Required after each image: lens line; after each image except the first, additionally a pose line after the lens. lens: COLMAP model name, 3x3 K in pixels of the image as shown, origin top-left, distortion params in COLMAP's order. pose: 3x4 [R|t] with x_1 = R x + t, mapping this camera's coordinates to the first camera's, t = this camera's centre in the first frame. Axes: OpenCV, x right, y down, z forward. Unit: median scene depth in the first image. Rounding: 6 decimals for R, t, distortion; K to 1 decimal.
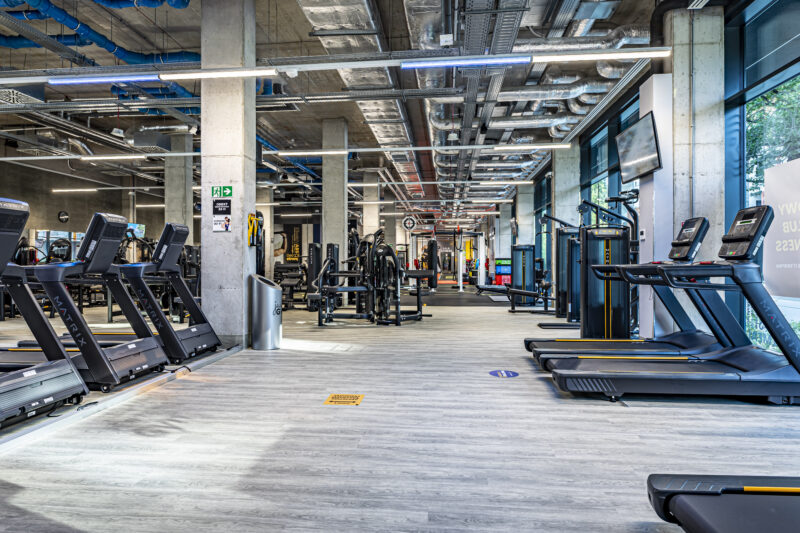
lens RADIAL K [[460.0, 0, 400.0], [0, 460.0, 266.5], [0, 0, 1]] dist [0.003566, -0.001874]
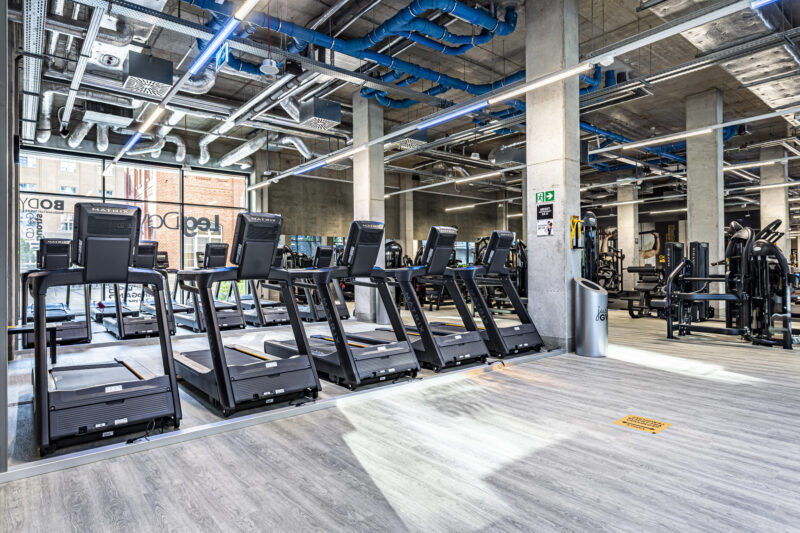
lens RADIAL K [[460.0, 0, 400.0], [0, 460.0, 266.5], [0, 0, 1]] dist [0.003566, -0.001874]
pose [[0.706322, -0.005997, -0.707865, 0.111522], [0.001570, 0.999975, -0.006905, -0.000315], [0.707889, 0.003766, 0.706314, 0.044296]]
